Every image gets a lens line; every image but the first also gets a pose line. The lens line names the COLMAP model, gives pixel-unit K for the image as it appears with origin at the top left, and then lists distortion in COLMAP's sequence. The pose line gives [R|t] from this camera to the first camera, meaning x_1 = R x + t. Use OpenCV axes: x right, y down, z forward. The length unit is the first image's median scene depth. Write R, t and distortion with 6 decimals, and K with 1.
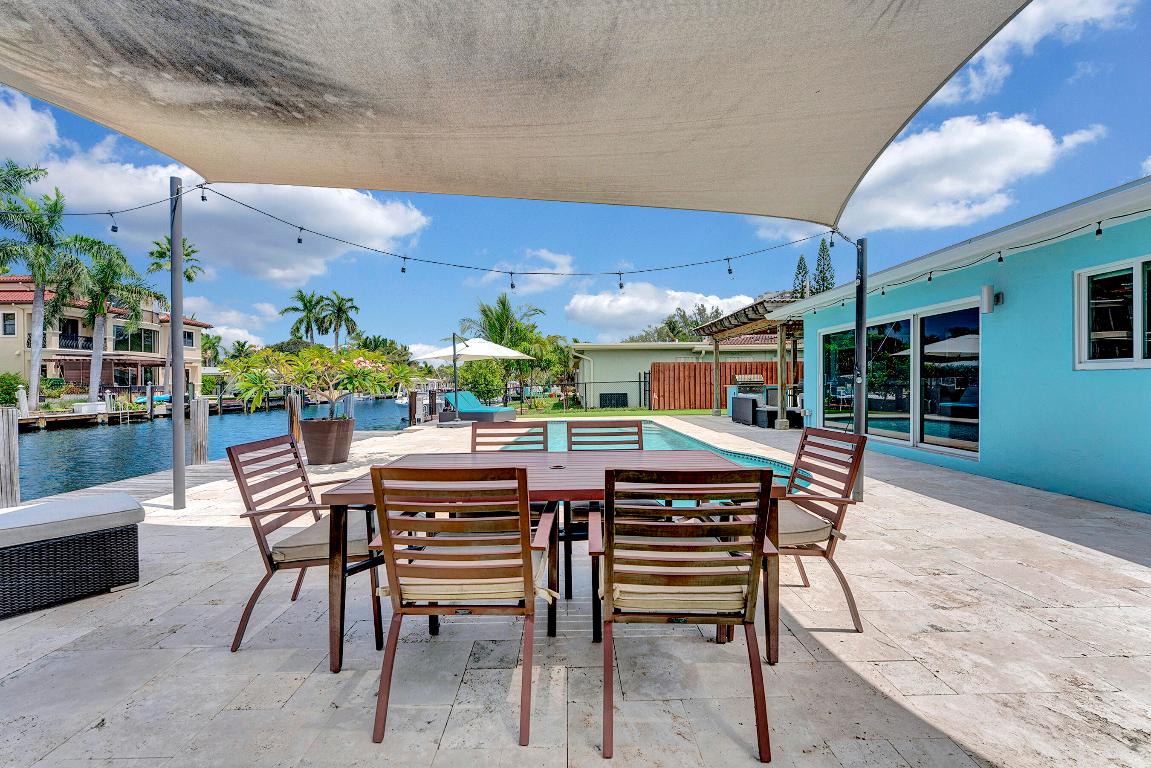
lens RADIAL K [[466.5, 0, 572.7], [0, 466.5, 377.7], [0, 0, 1]] dist [-0.005763, 0.001157]
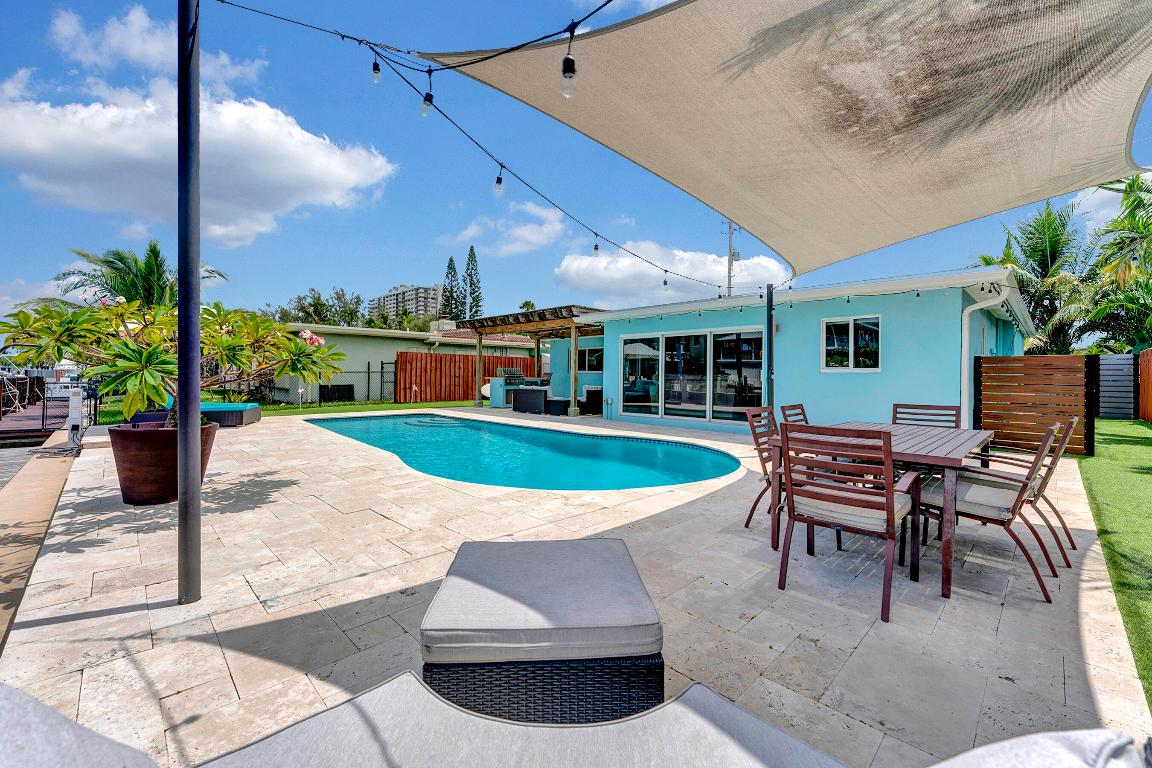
lens RADIAL K [[466.9, 0, 585.1], [0, 466.9, 373.5], [0, 0, 1]] dist [-0.005763, 0.001157]
pose [[0.721812, 0.019088, 0.691826, -0.236025], [-0.024565, 0.999696, -0.001952, 0.003318], [-0.691653, -0.015586, 0.722062, 0.083690]]
